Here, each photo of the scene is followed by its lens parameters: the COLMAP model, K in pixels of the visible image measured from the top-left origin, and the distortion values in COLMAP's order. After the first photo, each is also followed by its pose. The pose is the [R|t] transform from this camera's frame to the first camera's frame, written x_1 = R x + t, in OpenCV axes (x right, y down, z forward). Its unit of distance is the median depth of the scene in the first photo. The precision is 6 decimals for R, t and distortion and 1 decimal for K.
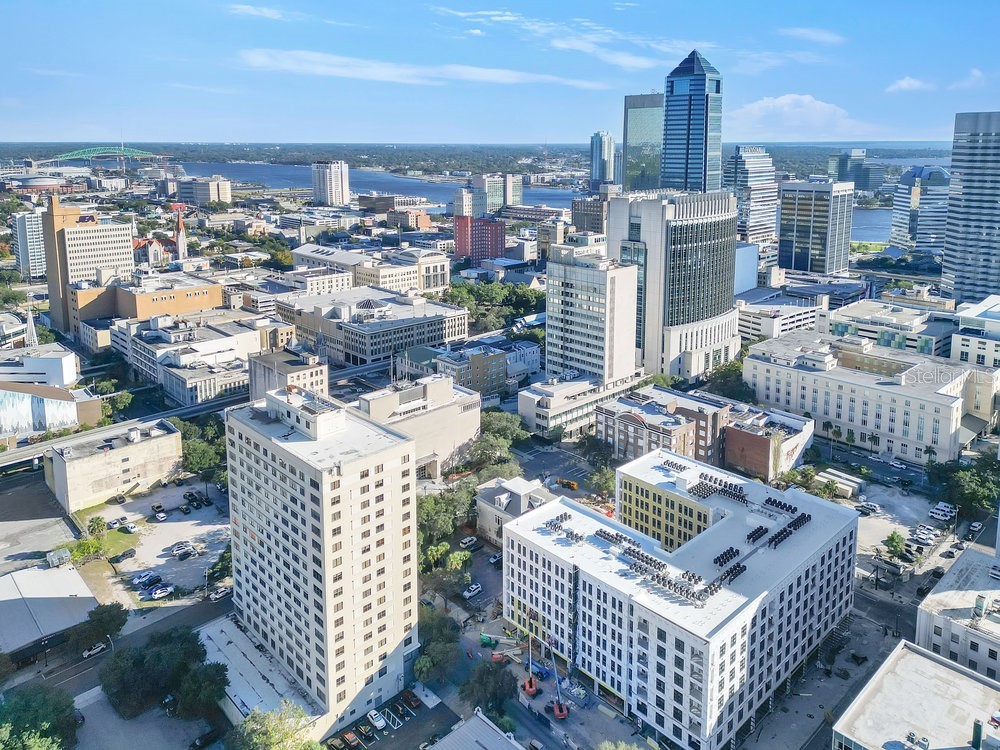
lens RADIAL K [[719.1, 0, 501.9], [0, 719.1, 249.8], [0, 0, 1]] dist [0.061663, -0.050337]
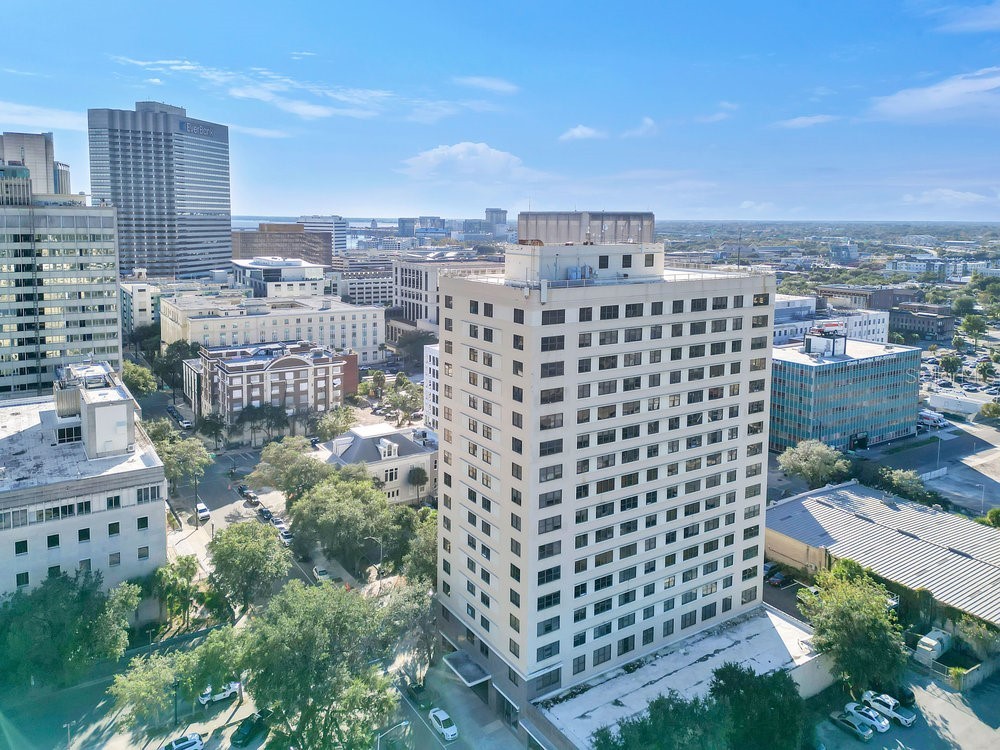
lens RADIAL K [[730.1, 0, 470.4], [0, 730.1, 287.1], [0, 0, 1]] dist [0.073204, -0.051856]
pose [[0.224545, -0.085908, 0.970669, -0.545998], [0.118837, 0.991086, 0.060224, 0.117627], [-0.967190, 0.101829, 0.232753, 0.572706]]
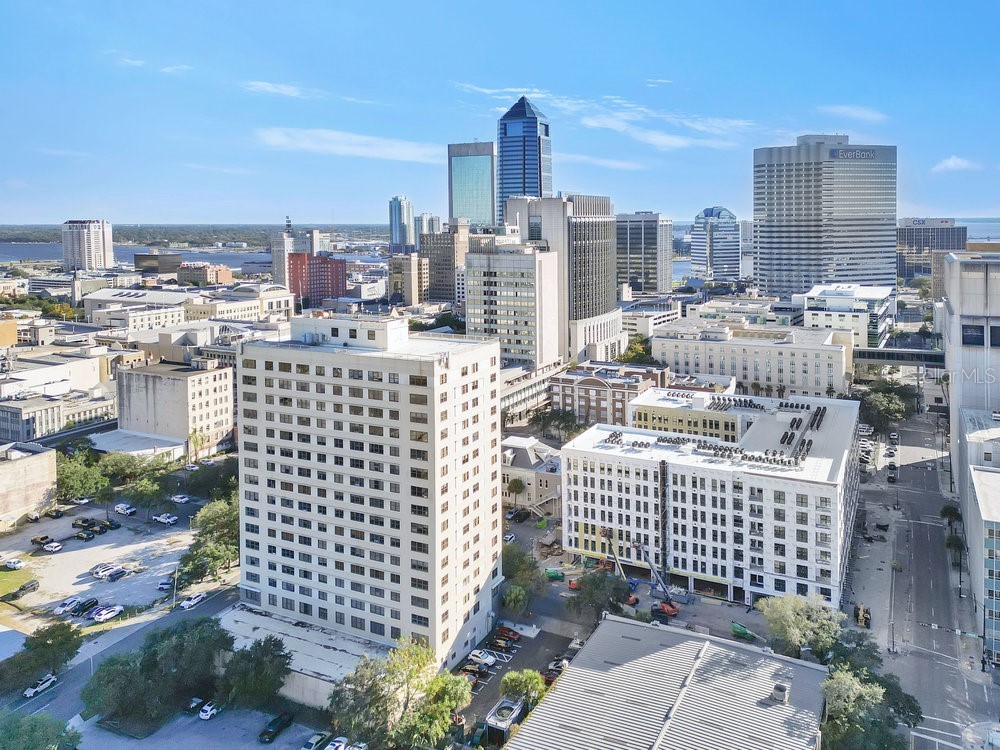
lens RADIAL K [[719.0, 0, 544.2], [0, 719.0, 271.0], [0, 0, 1]] dist [0.084101, -0.073639]
pose [[0.941028, -0.025218, 0.337386, -0.207587], [0.047547, 0.997179, -0.058081, 0.128730], [-0.334970, 0.070698, 0.939573, 0.069302]]
